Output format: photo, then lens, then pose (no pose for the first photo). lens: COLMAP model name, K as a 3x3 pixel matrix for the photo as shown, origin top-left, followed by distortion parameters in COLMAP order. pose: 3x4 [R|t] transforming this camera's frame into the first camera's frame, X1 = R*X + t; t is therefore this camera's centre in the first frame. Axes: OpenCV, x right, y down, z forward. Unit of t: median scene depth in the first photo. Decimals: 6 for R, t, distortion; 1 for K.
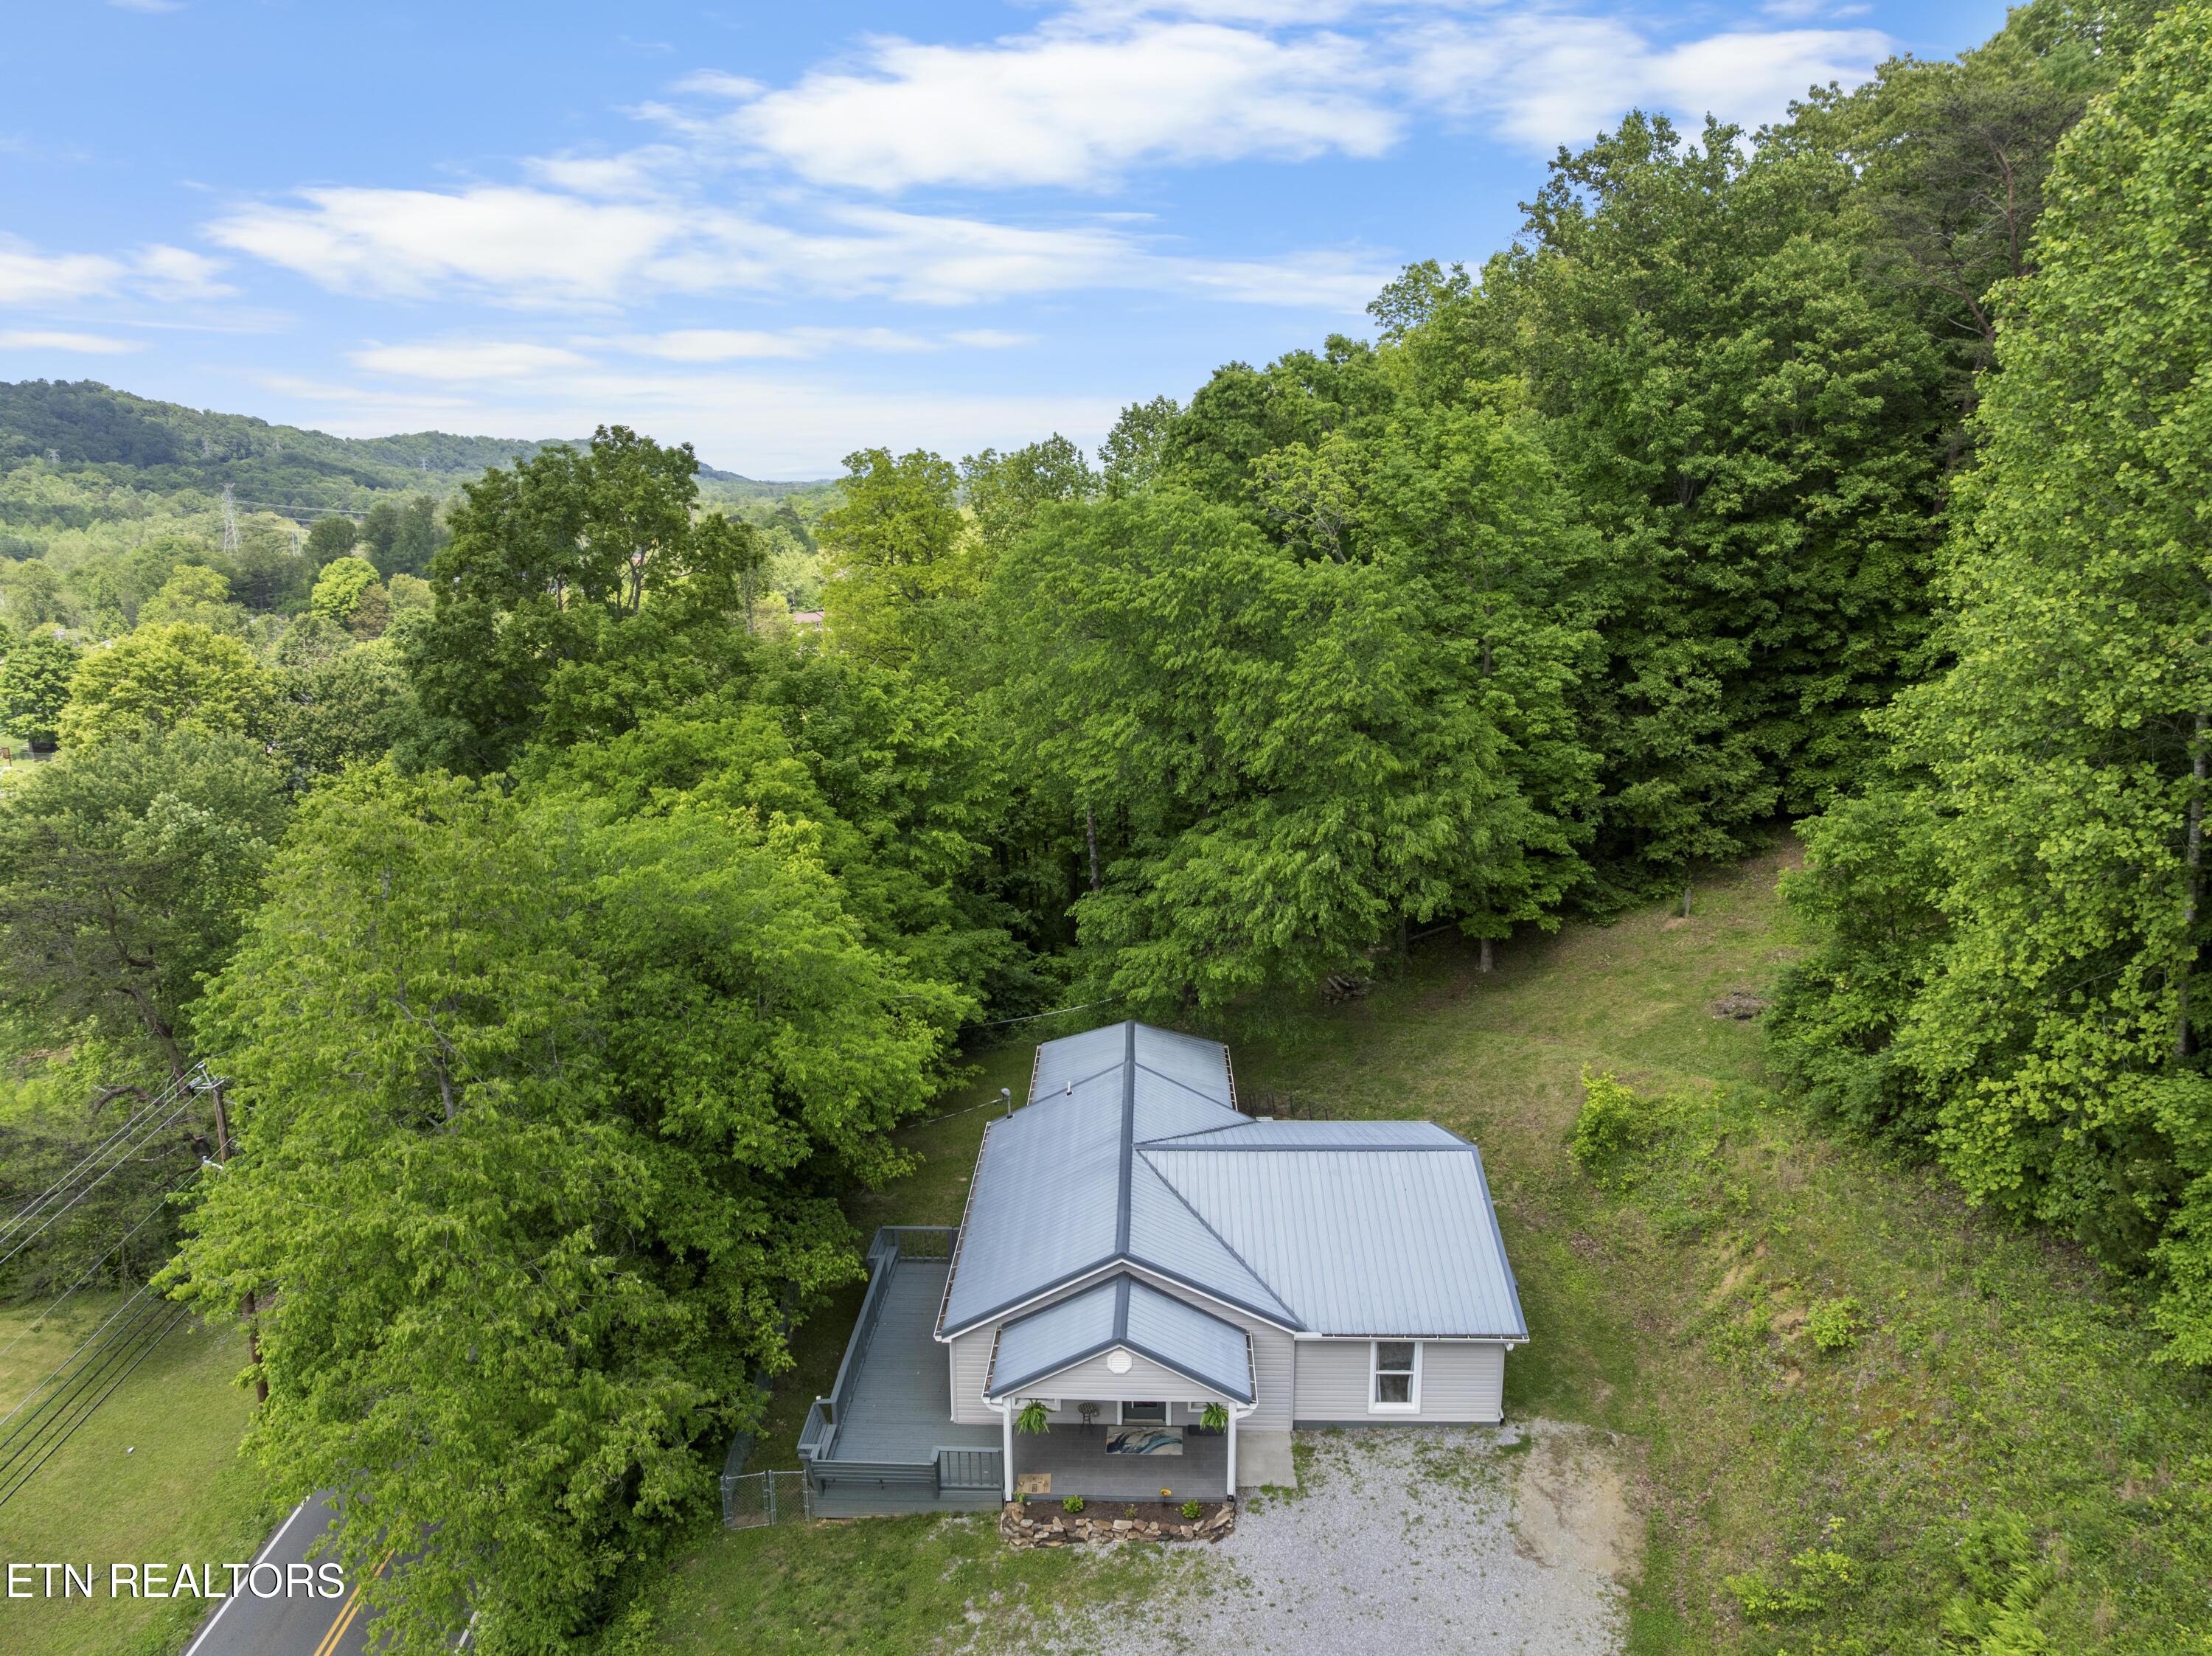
lens RADIAL K [[1560.7, 0, 1106.8], [0, 1560.7, 817.6], [0, 0, 1]] dist [-0.047571, 0.015968]
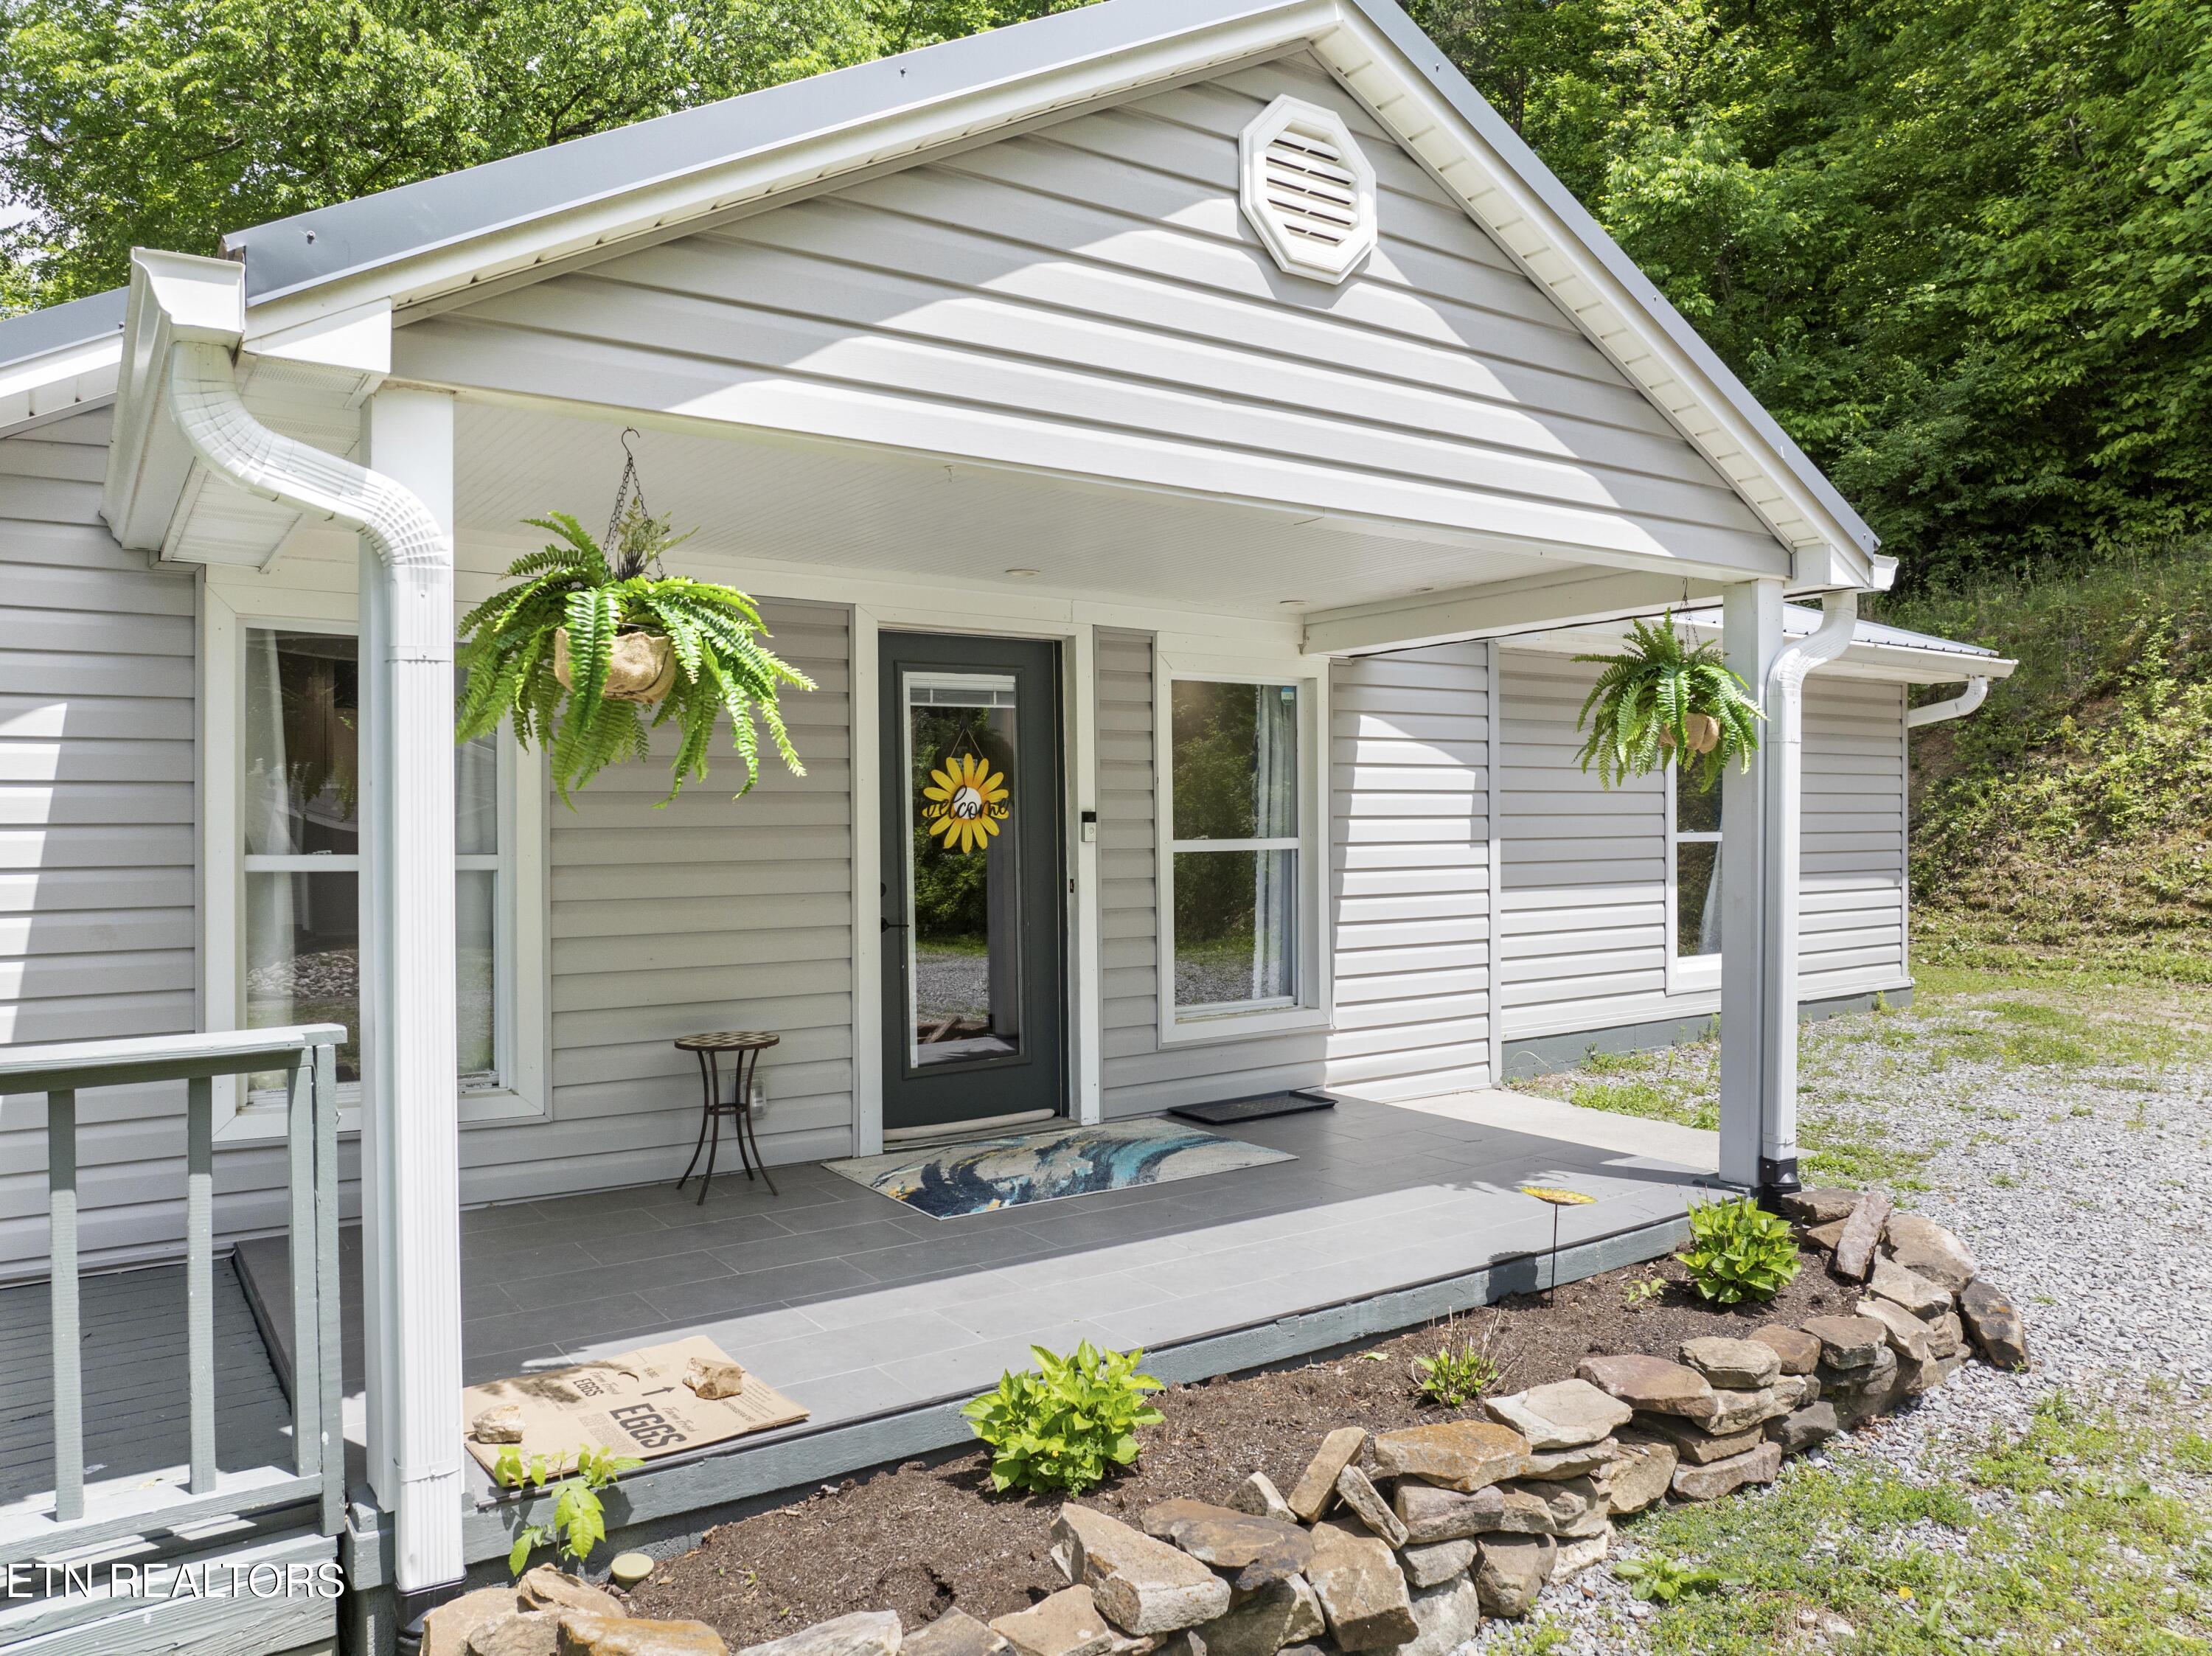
lens RADIAL K [[1560.7, 0, 1094.3], [0, 1560.7, 821.3], [0, 0, 1]] dist [-0.047571, 0.015968]
pose [[0.807557, -0.002113, 0.589785, -0.080960], [0.124532, 0.978059, -0.167011, 0.391286], [-0.576492, 0.208318, 0.790102, 0.838227]]
